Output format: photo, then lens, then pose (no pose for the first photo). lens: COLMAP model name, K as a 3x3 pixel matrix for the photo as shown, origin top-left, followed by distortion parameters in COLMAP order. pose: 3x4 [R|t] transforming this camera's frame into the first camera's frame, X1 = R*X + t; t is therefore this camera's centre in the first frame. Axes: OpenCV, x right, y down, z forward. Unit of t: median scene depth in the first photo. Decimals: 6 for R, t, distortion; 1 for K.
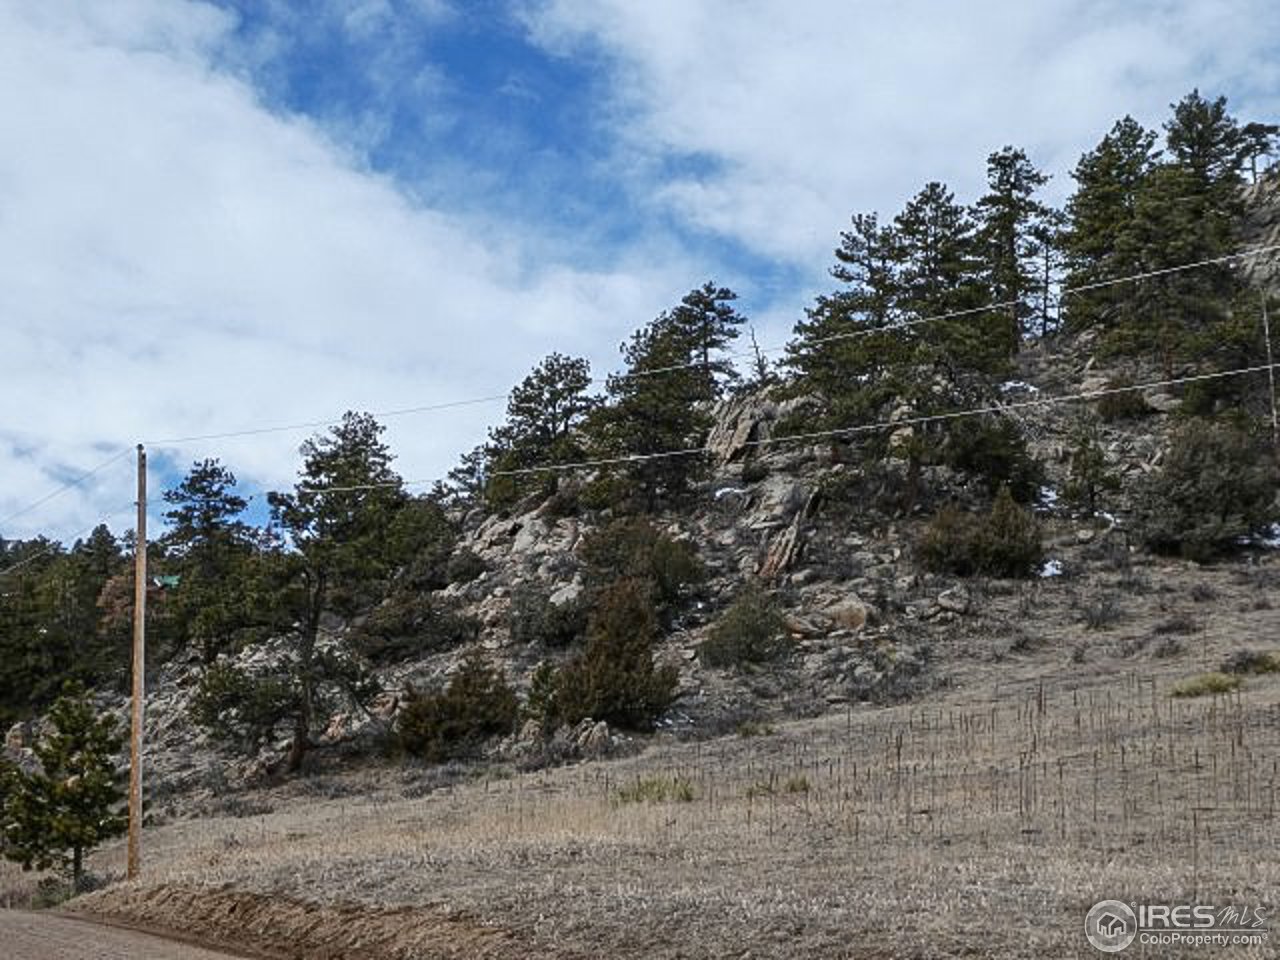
lens RADIAL K [[2482.7, 0, 640.0], [0, 2482.7, 480.0], [0, 0, 1]] dist [0.086011, 0.027964]
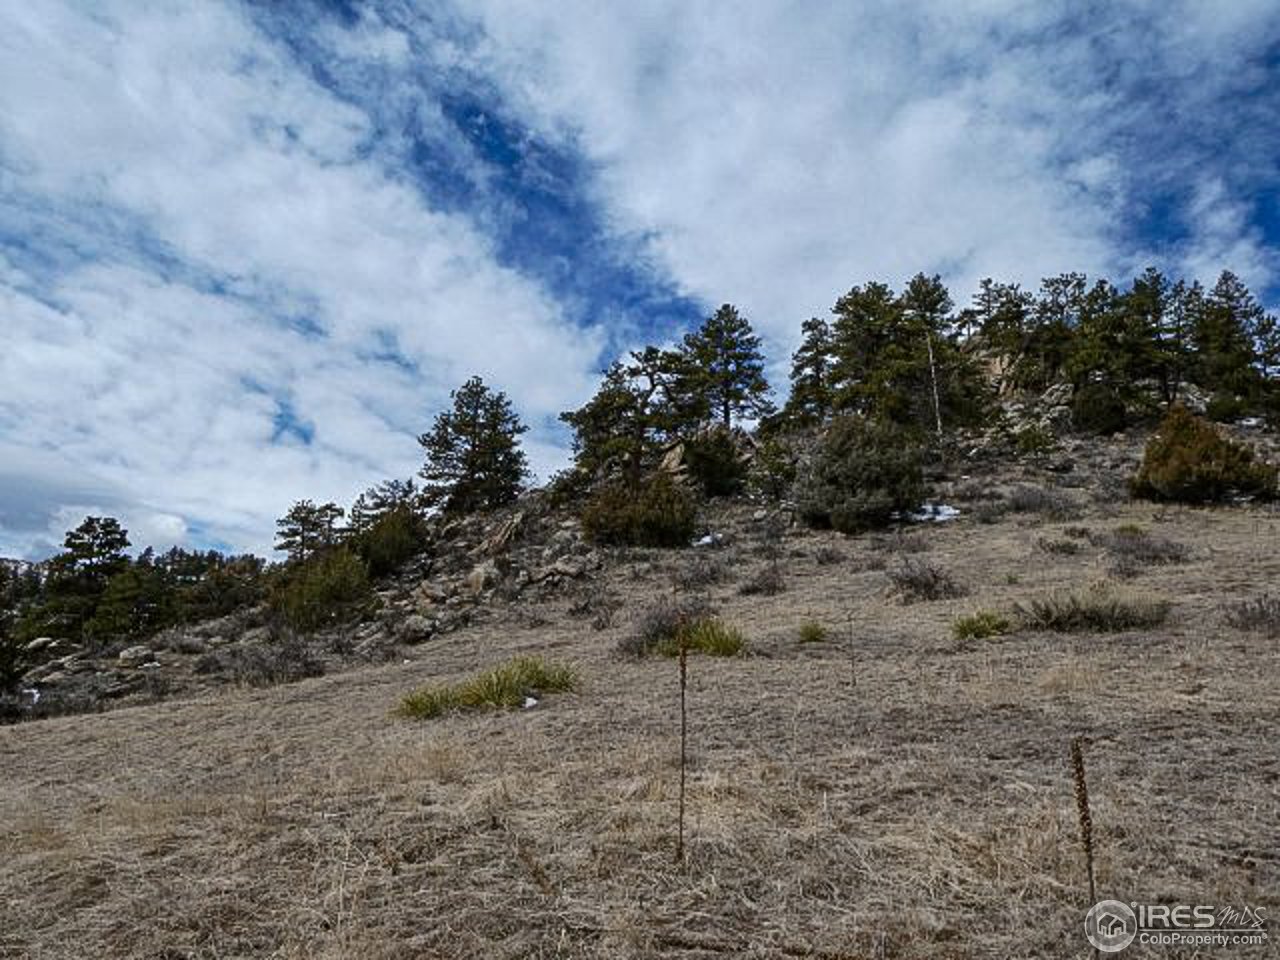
lens RADIAL K [[926.0, 0, 645.8], [0, 926.0, 472.1], [0, 0, 1]] dist [0.006888, 0.000042]
pose [[0.989246, -0.023194, -0.144414, 0.274240], [0.010747, 0.996204, -0.086380, 0.056658], [0.145869, 0.083899, 0.985740, 0.818117]]
